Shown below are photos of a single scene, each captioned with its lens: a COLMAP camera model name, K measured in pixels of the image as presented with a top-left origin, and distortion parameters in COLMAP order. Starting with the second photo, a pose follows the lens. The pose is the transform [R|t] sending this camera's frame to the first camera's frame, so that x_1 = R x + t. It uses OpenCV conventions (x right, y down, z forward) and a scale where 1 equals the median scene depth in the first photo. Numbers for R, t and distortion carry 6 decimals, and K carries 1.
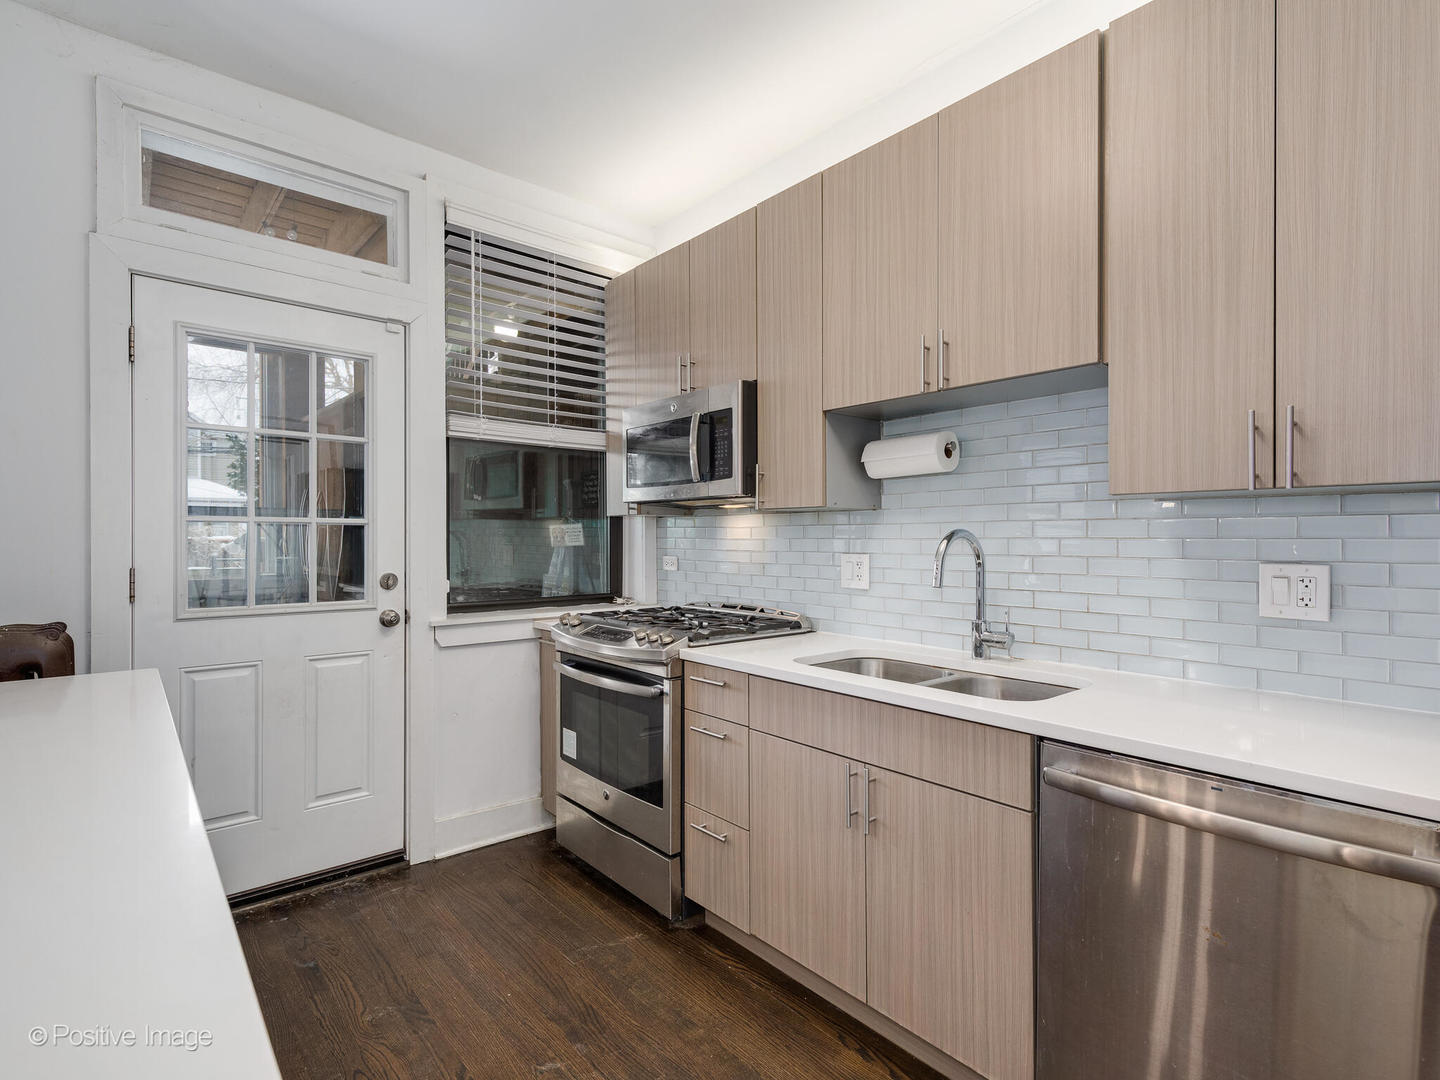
lens RADIAL K [[719.8, 0, 717.4], [0, 719.8, 535.8], [0, 0, 1]] dist [0.032082, 0.000244]
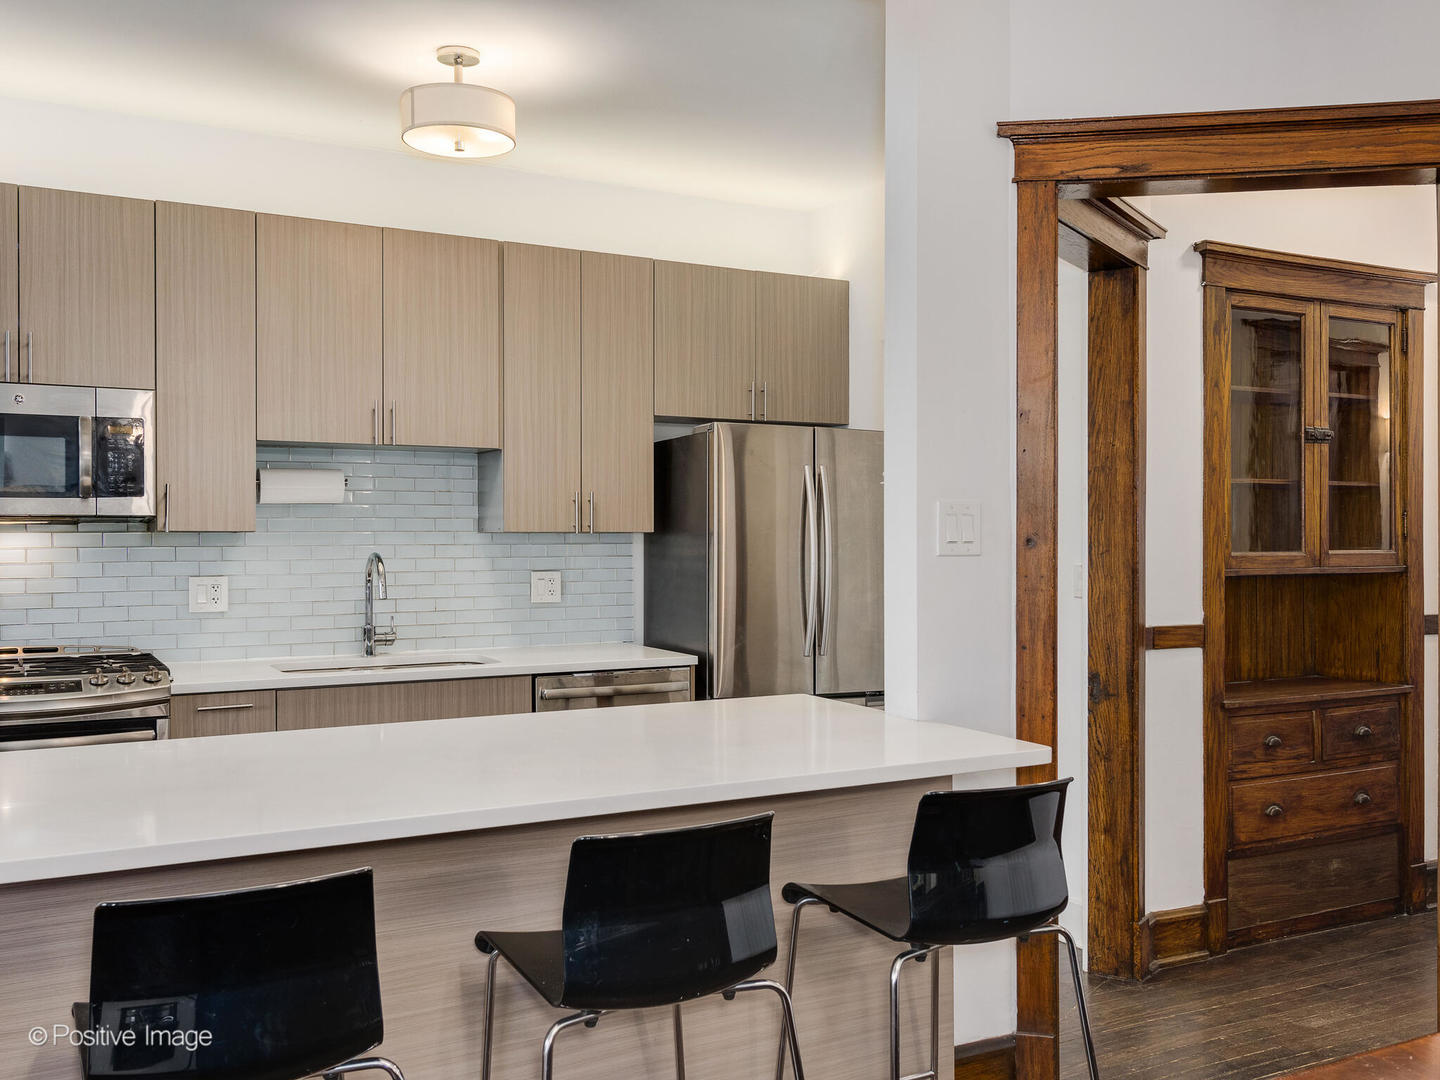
lens RADIAL K [[1351.6, 0, 724.1], [0, 1351.6, 566.0], [0, 0, 1]] dist [0.040668, -0.006810]
pose [[0.182314, -0.023543, 0.982958, -1.822619], [-0.003146, 0.999694, 0.024527, -0.044163], [-0.983235, -0.007564, 0.182184, -0.021328]]
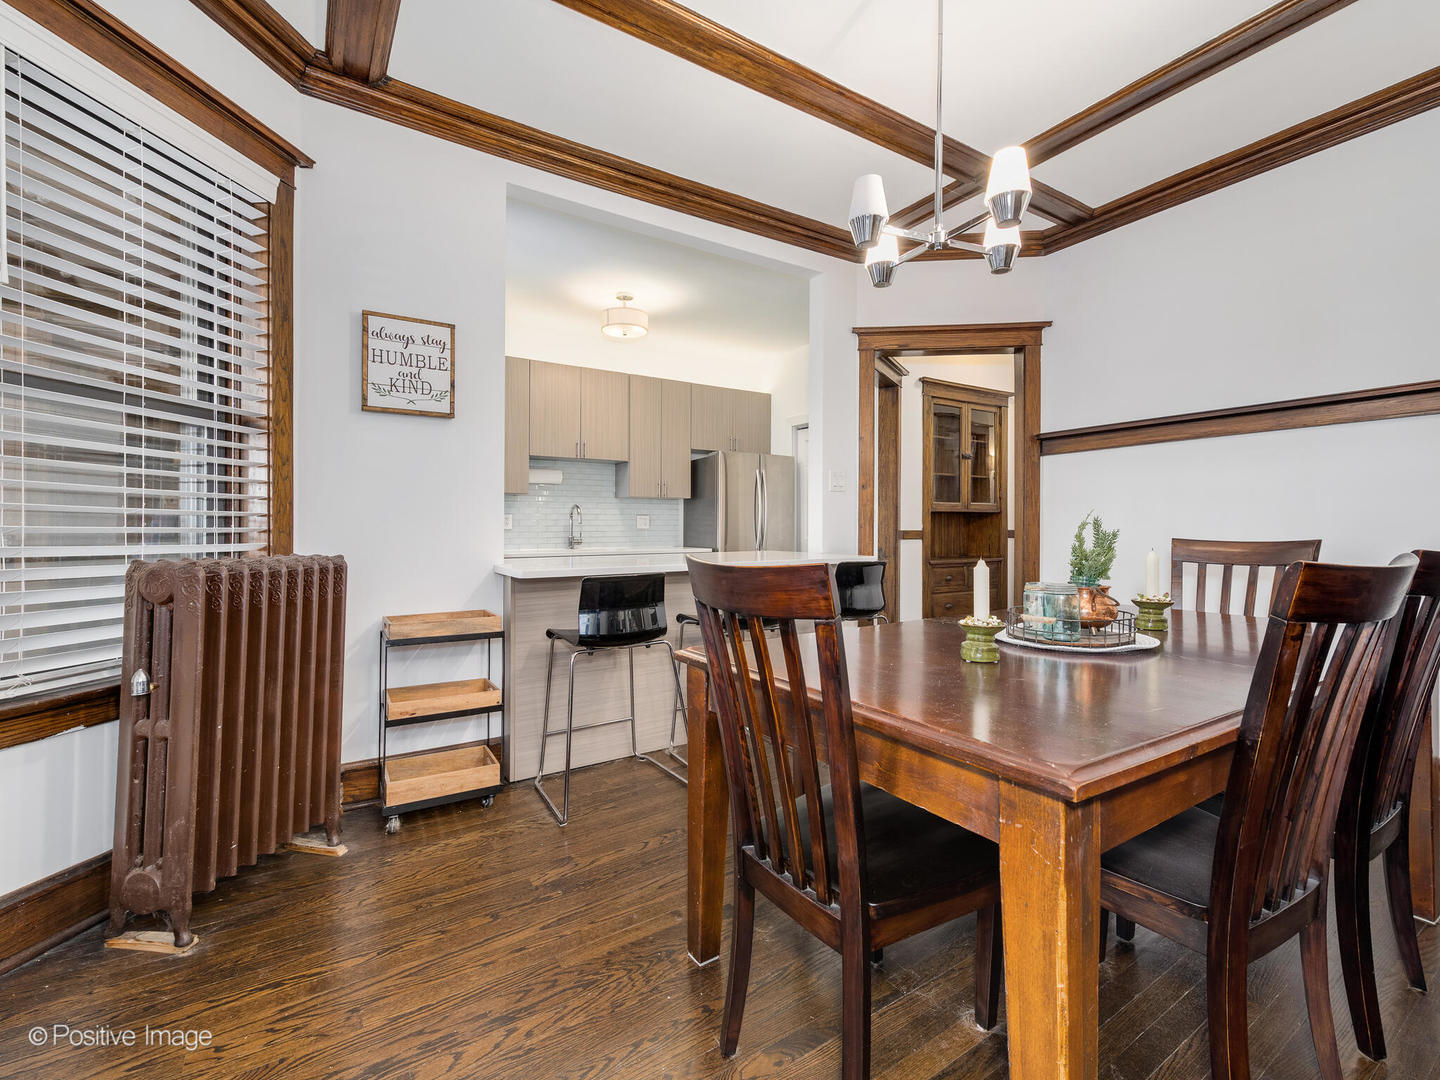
lens RADIAL K [[632.9, 0, 716.6], [0, 632.9, 534.8], [0, 0, 1]] dist [0.011545, 0.000127]
pose [[0.137996, -0.025226, 0.990111, -2.104219], [-0.008780, 0.999605, 0.026691, 0.038156], [-0.990394, -0.012377, 0.137720, 0.065329]]
